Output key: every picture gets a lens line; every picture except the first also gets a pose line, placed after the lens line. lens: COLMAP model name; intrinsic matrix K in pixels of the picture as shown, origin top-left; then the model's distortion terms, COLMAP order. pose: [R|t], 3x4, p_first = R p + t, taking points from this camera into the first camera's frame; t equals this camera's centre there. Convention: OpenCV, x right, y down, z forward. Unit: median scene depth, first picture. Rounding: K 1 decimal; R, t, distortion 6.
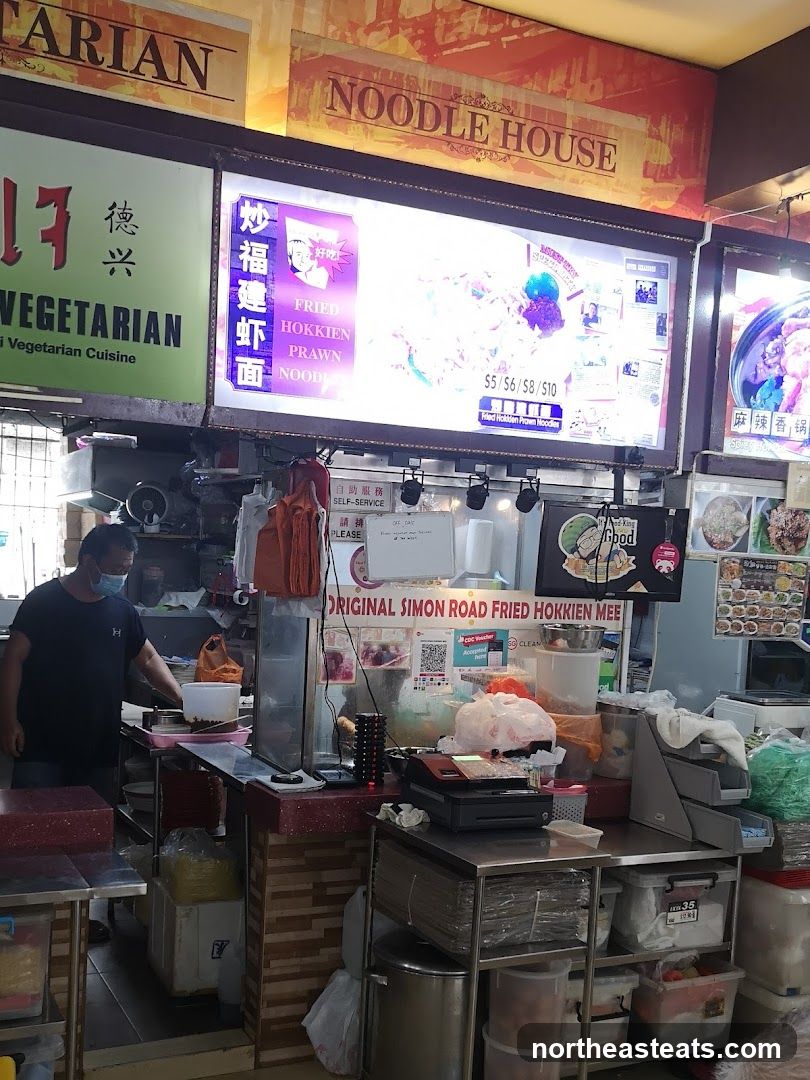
lens RADIAL K [[1248.8, 0, 403.4], [0, 1248.8, 540.7], [0, 0, 1]] dist [0.022239, 0.000000]
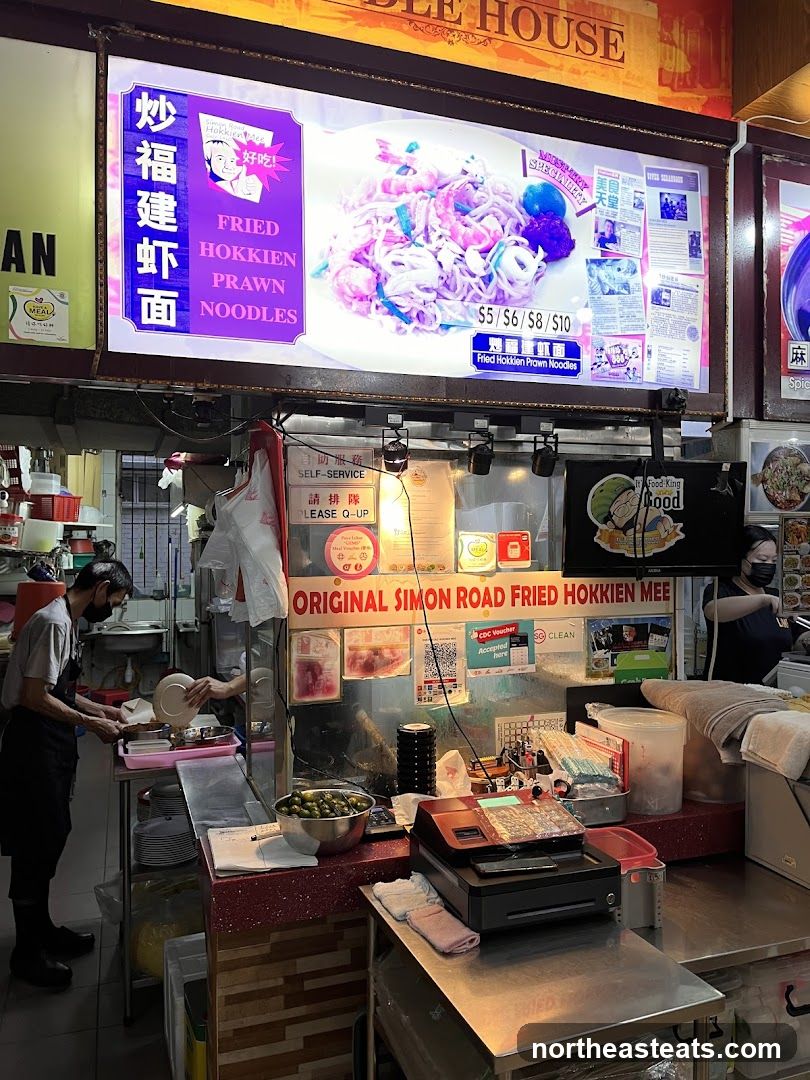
lens RADIAL K [[784.0, 0, 405.9], [0, 784.0, 516.1], [0, 0, 1]] dist [0.043949, -0.059809]
pose [[0.990322, -0.067504, -0.121267, 0.070124], [0.062025, 0.996900, -0.048406, 0.023491], [0.124159, 0.040416, 0.991439, 0.483608]]
